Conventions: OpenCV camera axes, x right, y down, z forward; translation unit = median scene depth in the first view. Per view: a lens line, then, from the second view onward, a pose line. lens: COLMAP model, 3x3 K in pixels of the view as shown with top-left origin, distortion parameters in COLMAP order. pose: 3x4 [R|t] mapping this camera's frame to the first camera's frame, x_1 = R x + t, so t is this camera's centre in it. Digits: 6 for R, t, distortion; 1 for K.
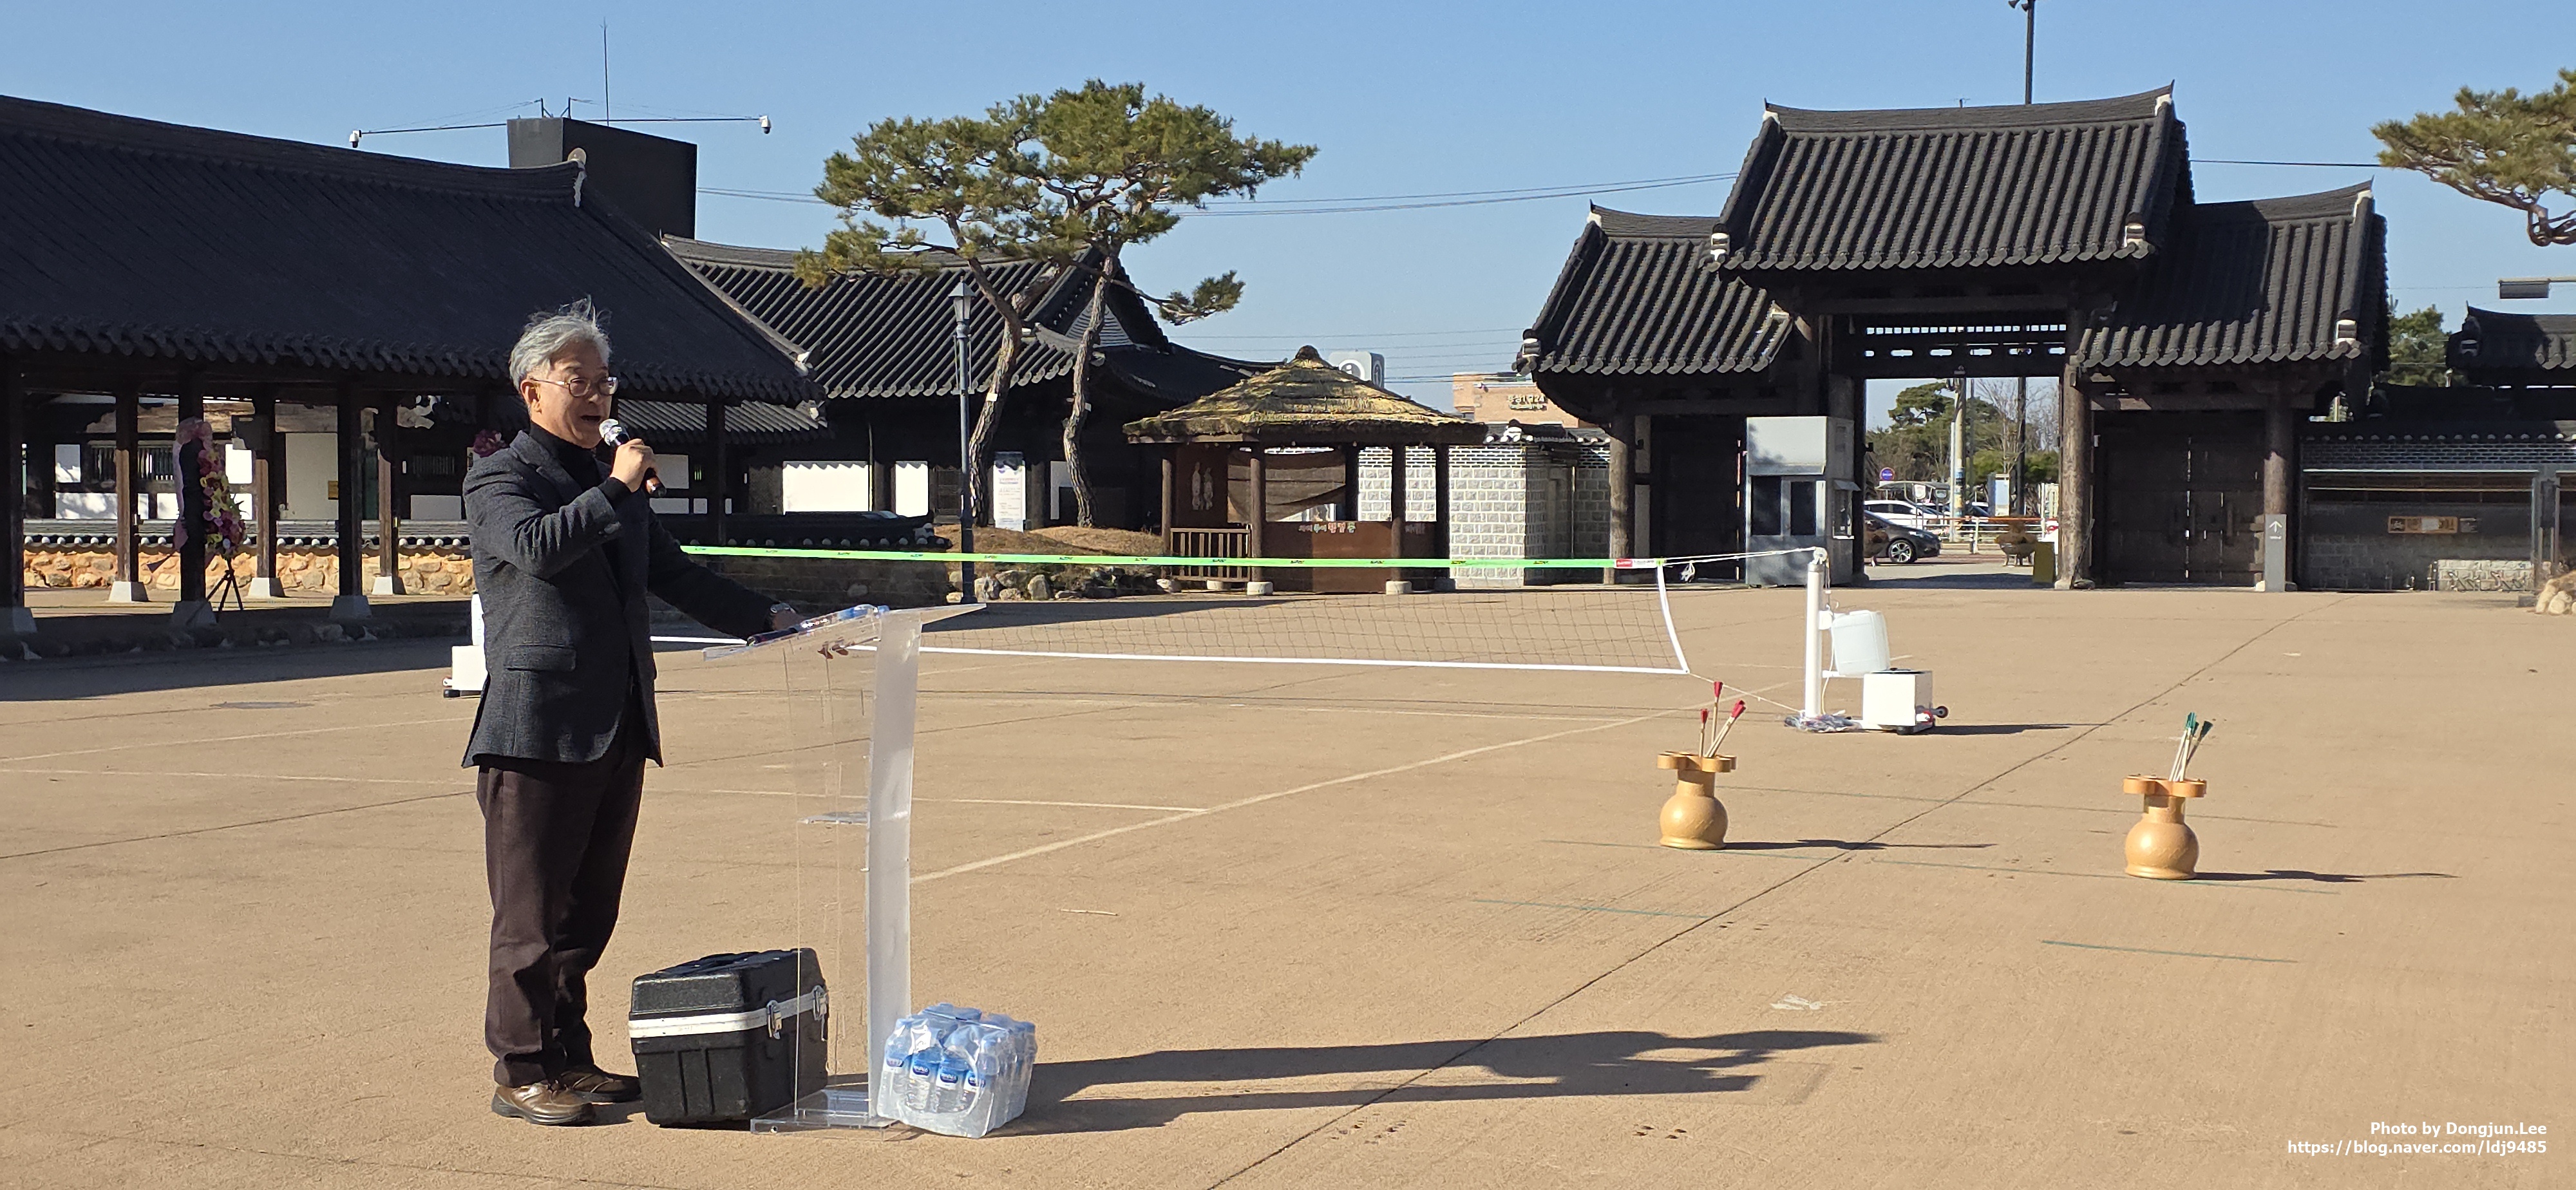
lens RADIAL K [[3390.5, 0, 1305.1], [0, 3390.5, 669.5], [0, 0, 1]] dist [0.138888, 0.000000]
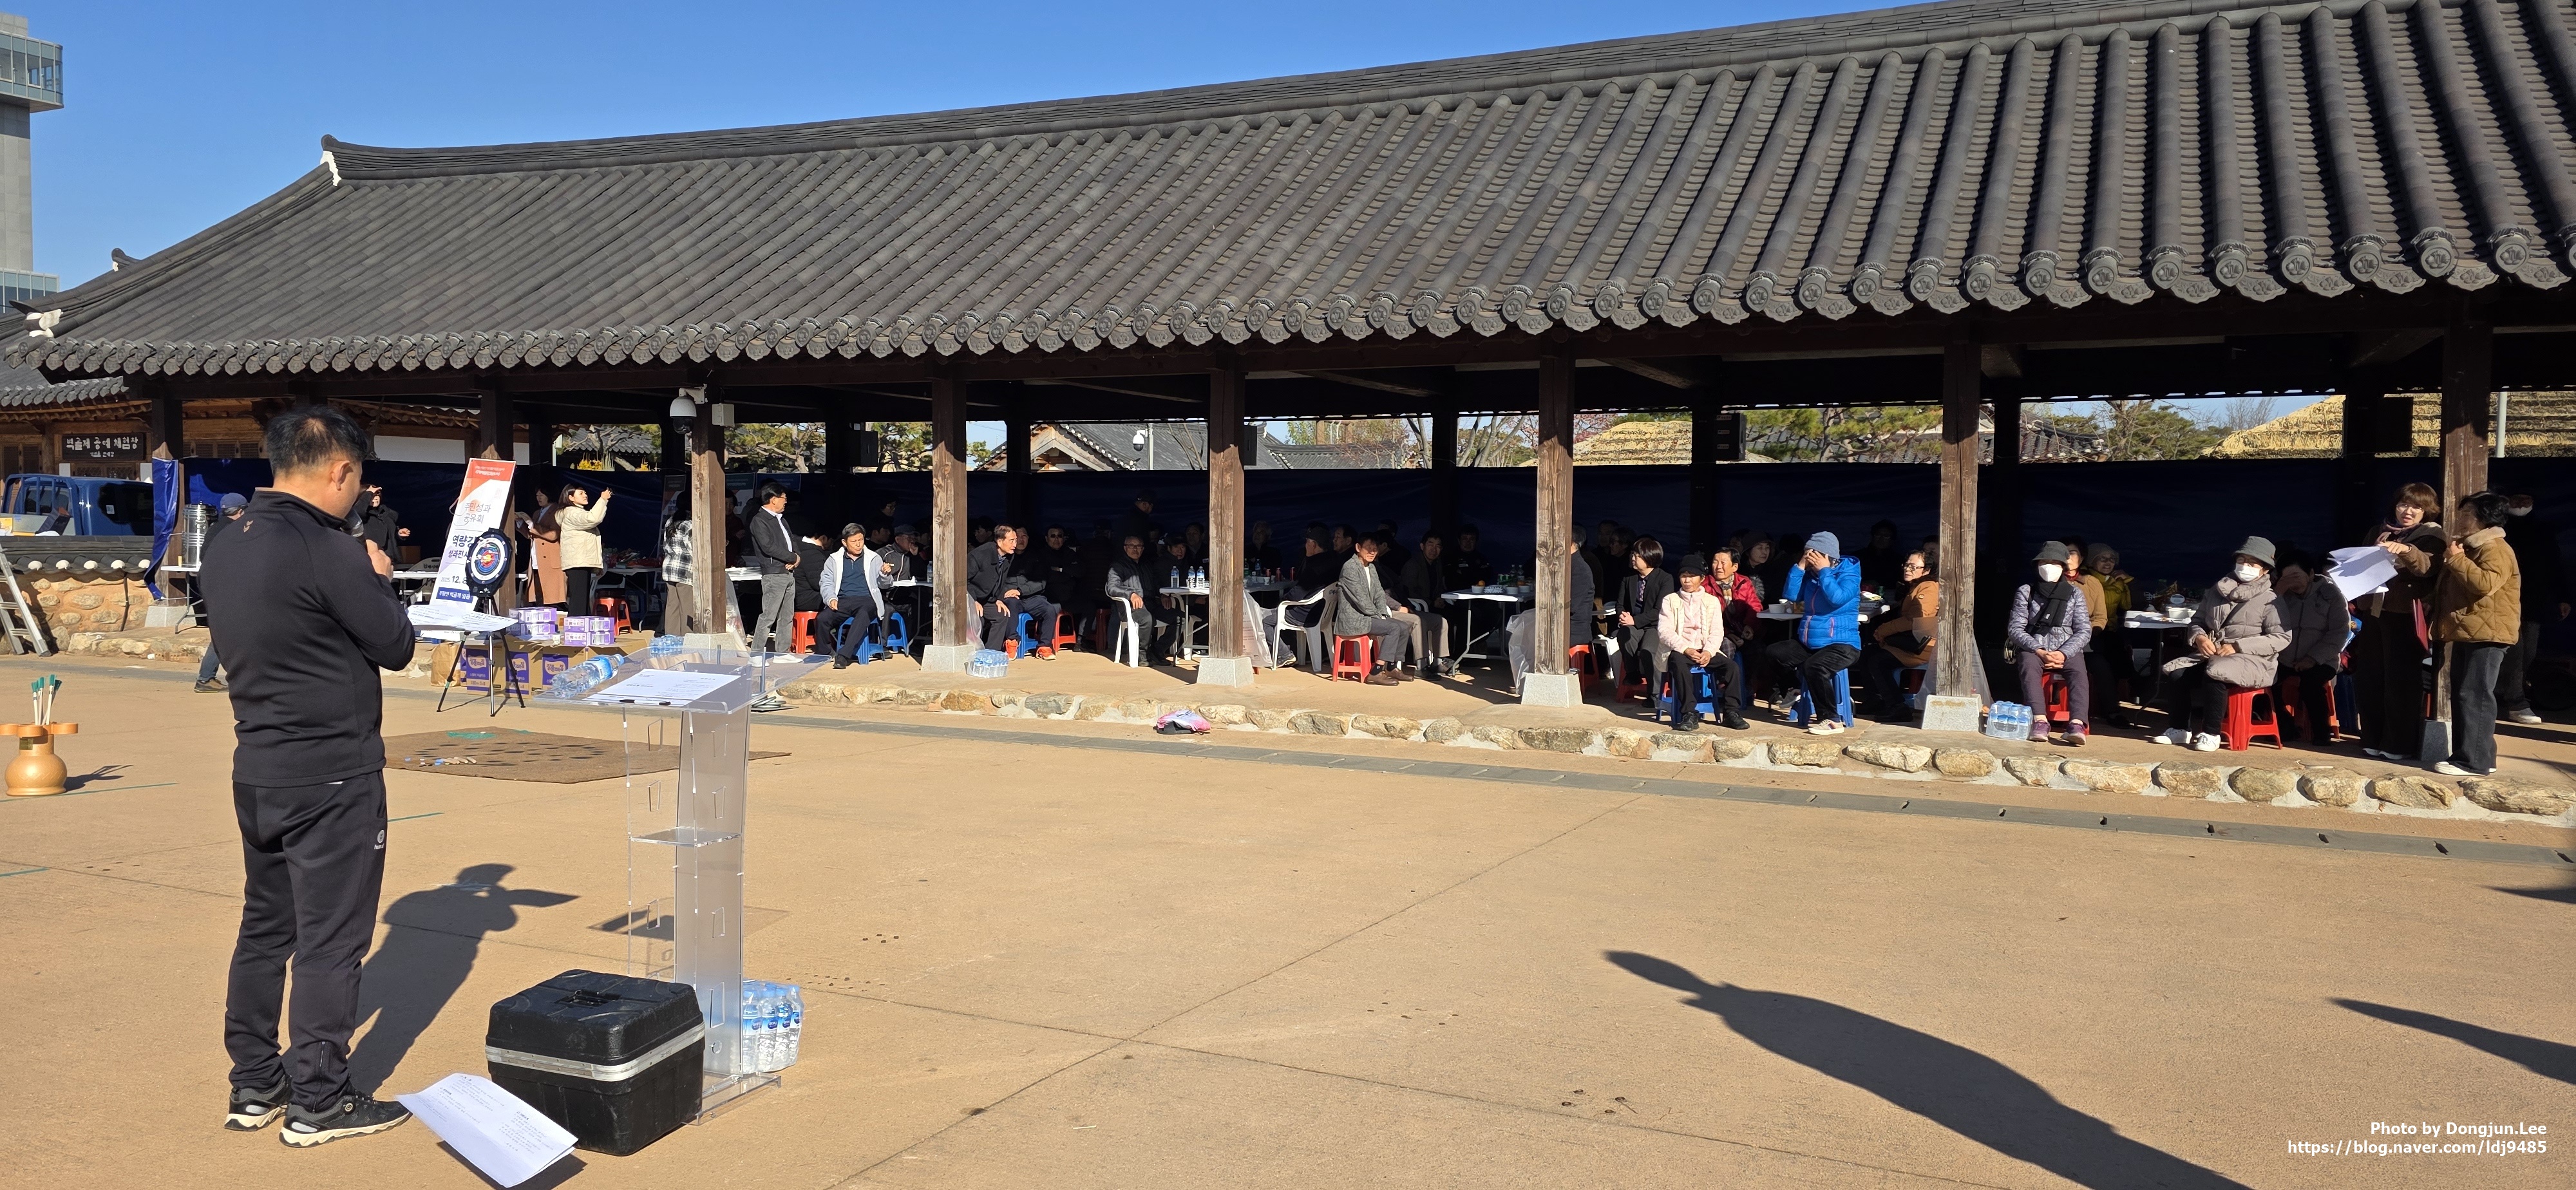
lens RADIAL K [[1718.6, 0, 1260.4], [0, 1718.6, 587.5], [0, 0, 1]] dist [0.075652, -0.071346]
pose [[0.116477, -0.045248, 0.992162, -0.086873], [0.038743, 0.998408, 0.040984, -0.007443], [-0.992437, 0.033666, 0.118045, 0.090335]]
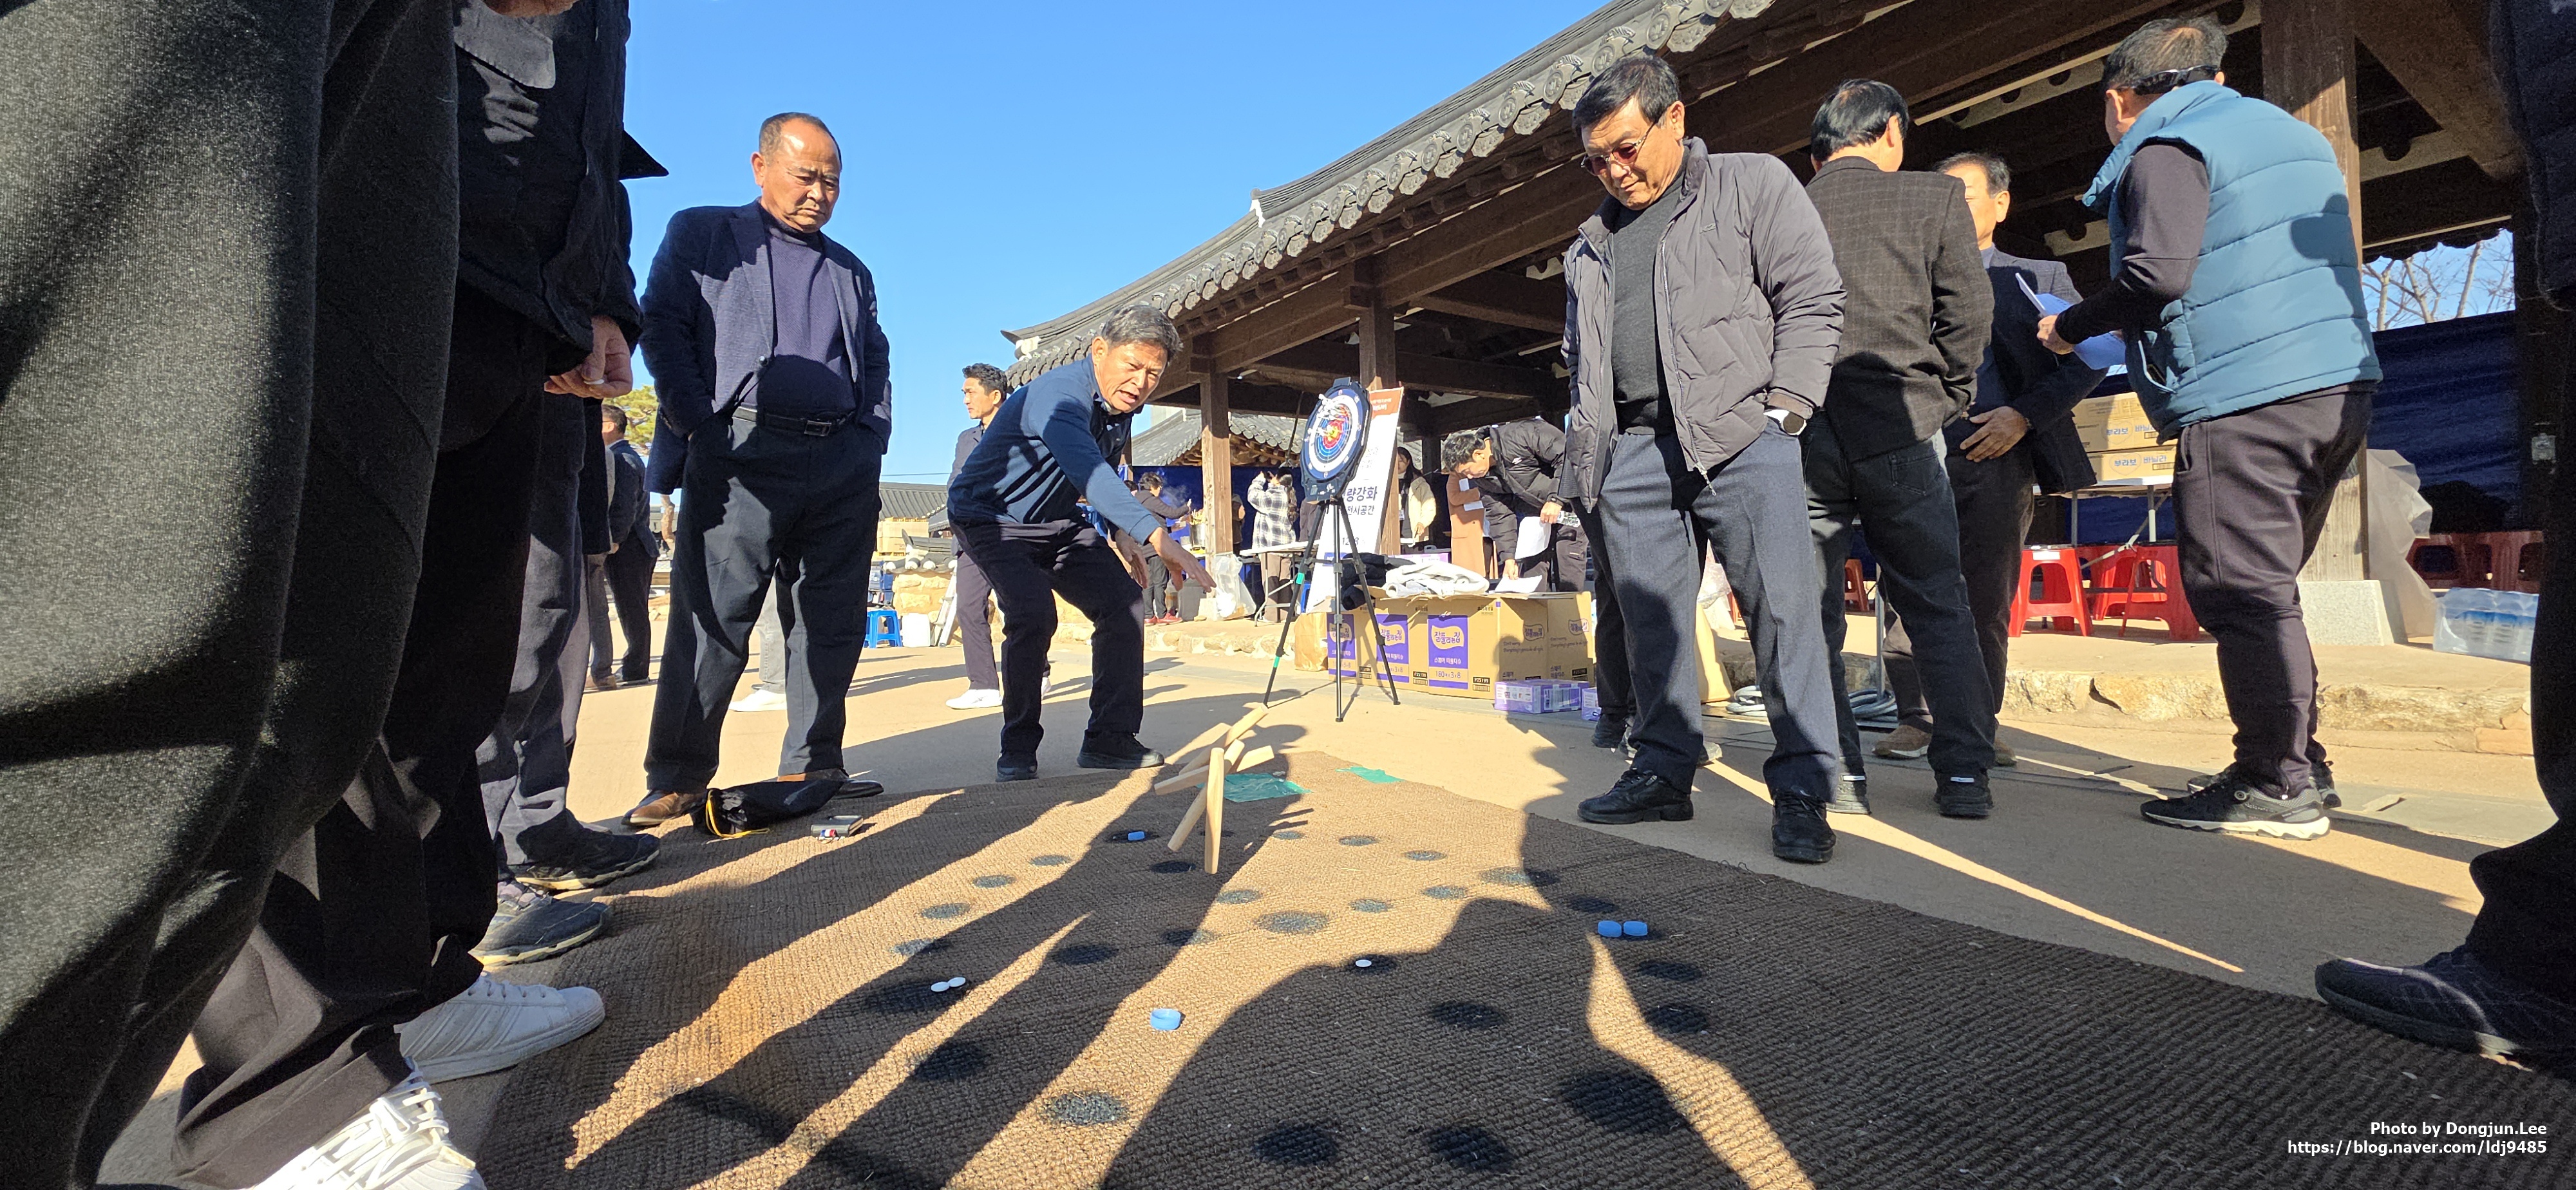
lens RADIAL K [[1014.9, 0, 1278.2], [0, 1014.9, 607.4], [0, 0, 1]] dist [0.005593, -0.001623]
pose [[0.618159, -0.032523, 0.785380, 0.072259], [0.065659, 0.997788, -0.010360, 0.007801], [-0.783306, 0.057972, 0.618927, 0.178670]]
